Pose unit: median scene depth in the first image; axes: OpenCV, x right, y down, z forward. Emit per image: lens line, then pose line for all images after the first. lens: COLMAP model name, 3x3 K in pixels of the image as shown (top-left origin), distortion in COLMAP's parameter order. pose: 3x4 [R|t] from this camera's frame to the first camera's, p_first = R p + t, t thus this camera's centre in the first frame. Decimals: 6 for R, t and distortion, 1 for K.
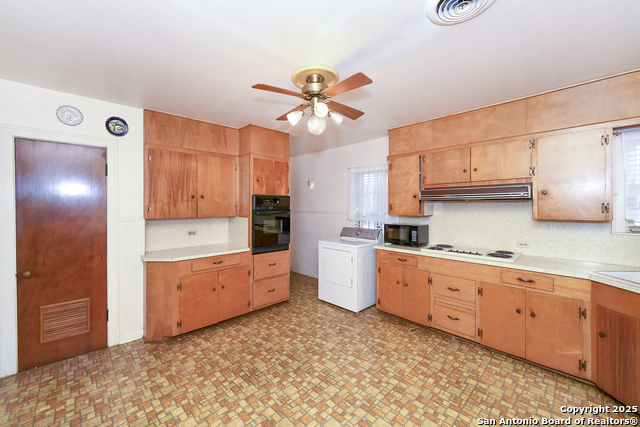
lens RADIAL K [[256.5, 0, 322.3], [0, 256.5, 208.8], [0, 0, 1]] dist [-0.000964, -0.000184]
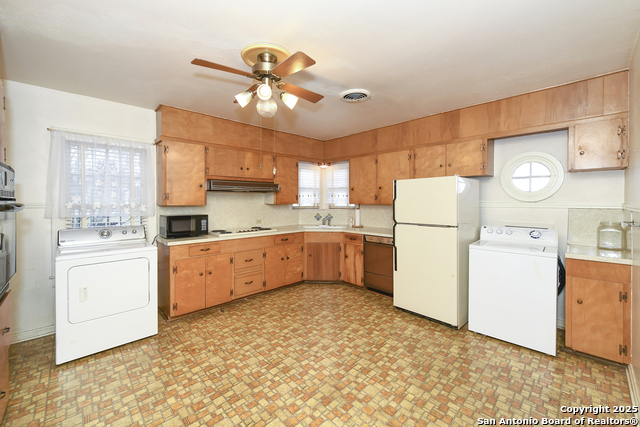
lens RADIAL K [[258.1, 0, 319.5], [0, 258.1, 201.2], [0, 0, 1]] dist [-0.000265, -0.000048]
pose [[0.011648, -0.005253, 0.999918, -0.802972], [0.010078, 0.999936, 0.005136, 0.014031], [-0.999881, 0.010017, 0.011700, 0.642658]]
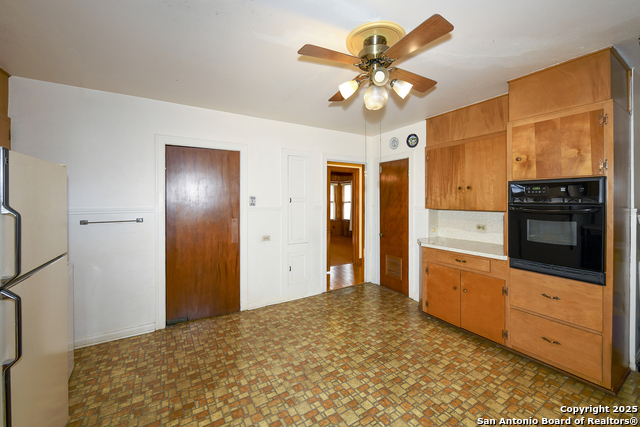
lens RADIAL K [[258.1, 0, 319.5], [0, 258.1, 201.2], [0, 0, 1]] dist [-0.000265, -0.000048]
pose [[-0.227309, 0.004505, -0.973812, 0.660852], [-0.006784, 0.999958, 0.006210, -0.000339], [0.973799, 0.008018, -0.227268, 0.822848]]
